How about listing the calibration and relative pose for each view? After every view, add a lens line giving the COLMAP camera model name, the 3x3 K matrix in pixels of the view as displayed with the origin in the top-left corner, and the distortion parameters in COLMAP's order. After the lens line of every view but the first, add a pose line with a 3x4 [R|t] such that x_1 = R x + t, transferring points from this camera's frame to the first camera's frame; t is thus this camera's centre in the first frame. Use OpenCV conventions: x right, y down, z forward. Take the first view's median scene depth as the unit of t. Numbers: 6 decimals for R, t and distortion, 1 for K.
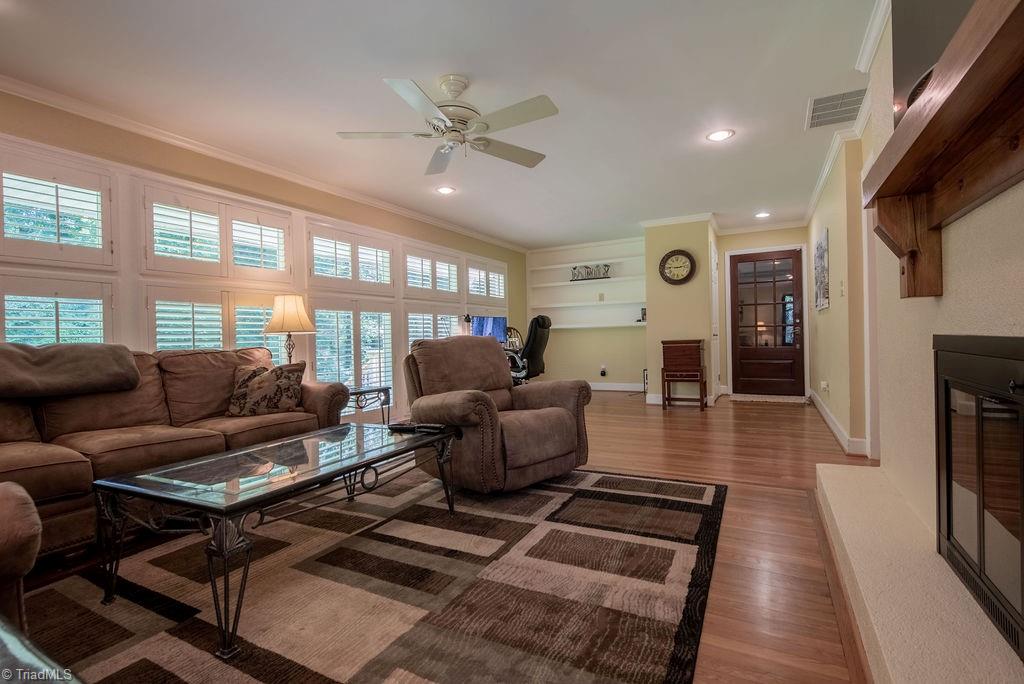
lens RADIAL K [[484.9, 0, 508.3], [0, 484.9, 341.2], [0, 0, 1]] dist [-0.003372, -0.000225]
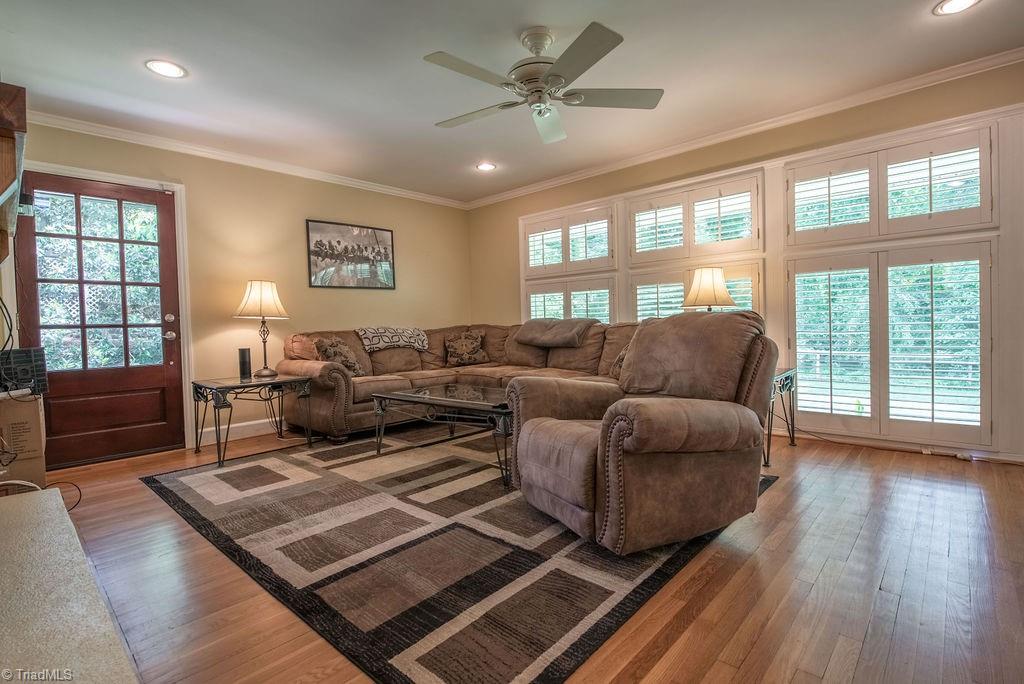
lens RADIAL K [[484.9, 0, 508.2], [0, 484.9, 335.9], [0, 0, 1]] dist [-0.003372, -0.000225]
pose [[-0.262081, 0.047102, -0.963896, 0.775778], [0.019168, 0.998865, 0.043599, -0.012057], [0.964856, -0.007050, -0.262686, 1.147882]]
